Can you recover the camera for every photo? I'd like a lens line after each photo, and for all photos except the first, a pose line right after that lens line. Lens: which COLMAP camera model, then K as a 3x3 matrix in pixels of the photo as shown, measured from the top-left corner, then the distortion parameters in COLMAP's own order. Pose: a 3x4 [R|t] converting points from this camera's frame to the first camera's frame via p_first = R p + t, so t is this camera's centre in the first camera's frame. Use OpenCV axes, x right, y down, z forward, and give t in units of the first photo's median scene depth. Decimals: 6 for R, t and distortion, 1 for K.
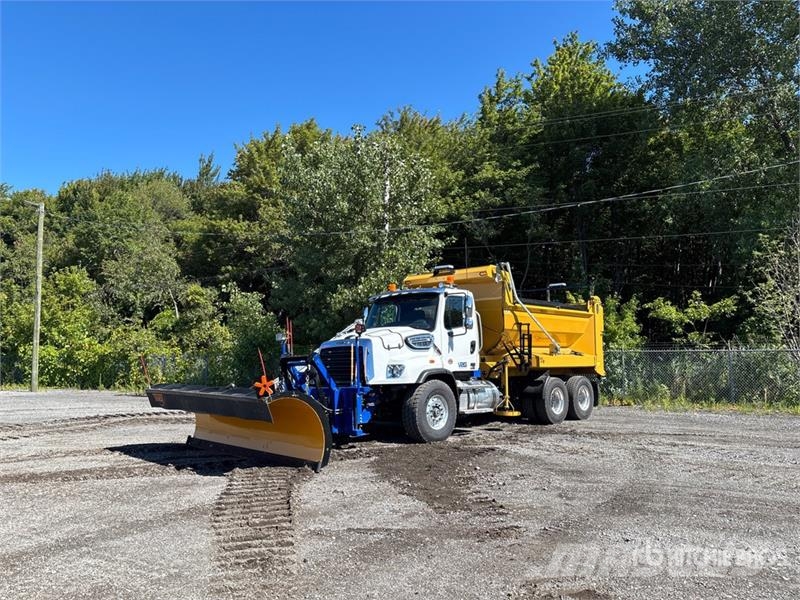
lens RADIAL K [[596.6, 0, 400.0], [0, 596.6, 300.0], [0, 0, 1]] dist [0.050901, -0.055580]
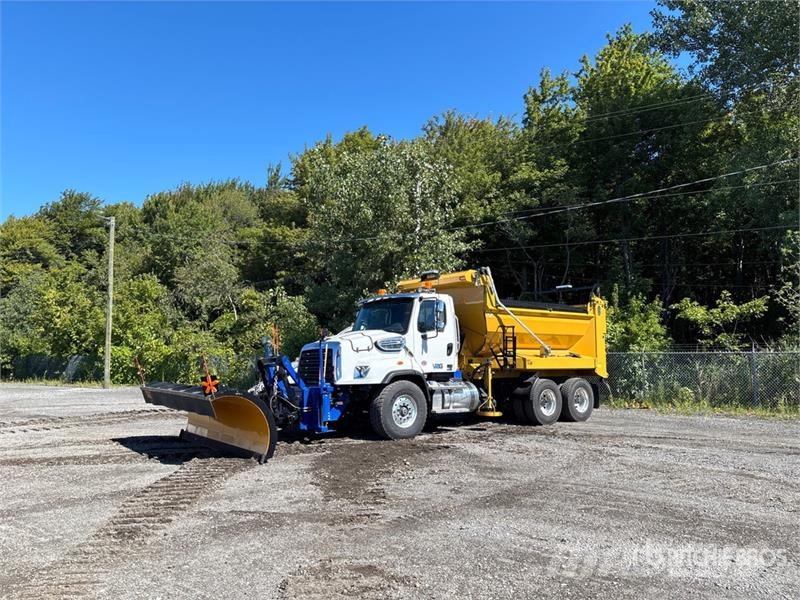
lens RADIAL K [[596.1, 0, 402.2], [0, 596.1, 297.9], [0, 0, 1]] dist [0.054013, -0.062351]
pose [[0.991111, -0.010640, -0.132611, 0.138484], [0.010098, 0.999938, -0.004758, -0.005165], [0.132653, 0.003377, 0.991157, -0.031299]]
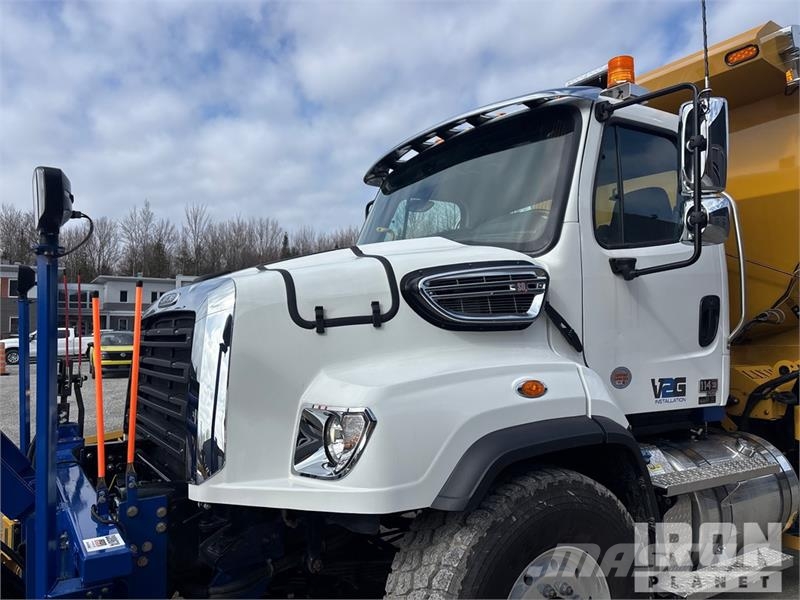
lens RADIAL K [[596.1, 0, 402.2], [0, 596.1, 297.9], [0, 0, 1]] dist [0.054013, -0.062351]
pose [[0.971460, 0.007811, -0.237076, 0.040955], [0.006546, 0.998194, 0.059712, 0.040750], [0.237114, -0.059560, 0.969654, 0.549713]]
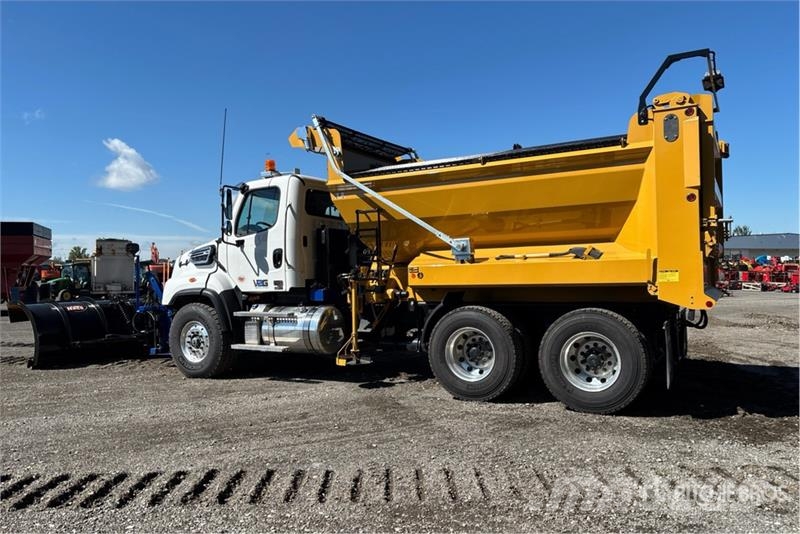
lens RADIAL K [[580.9, 0, 400.0], [0, 580.9, 267.0], [0, 0, 1]] dist [0.005982, 0.000758]
pose [[0.271691, -0.009929, -0.962333, 0.629538], [0.124042, 0.991967, 0.024785, 0.070097], [0.954357, -0.126104, 0.270741, 0.737981]]
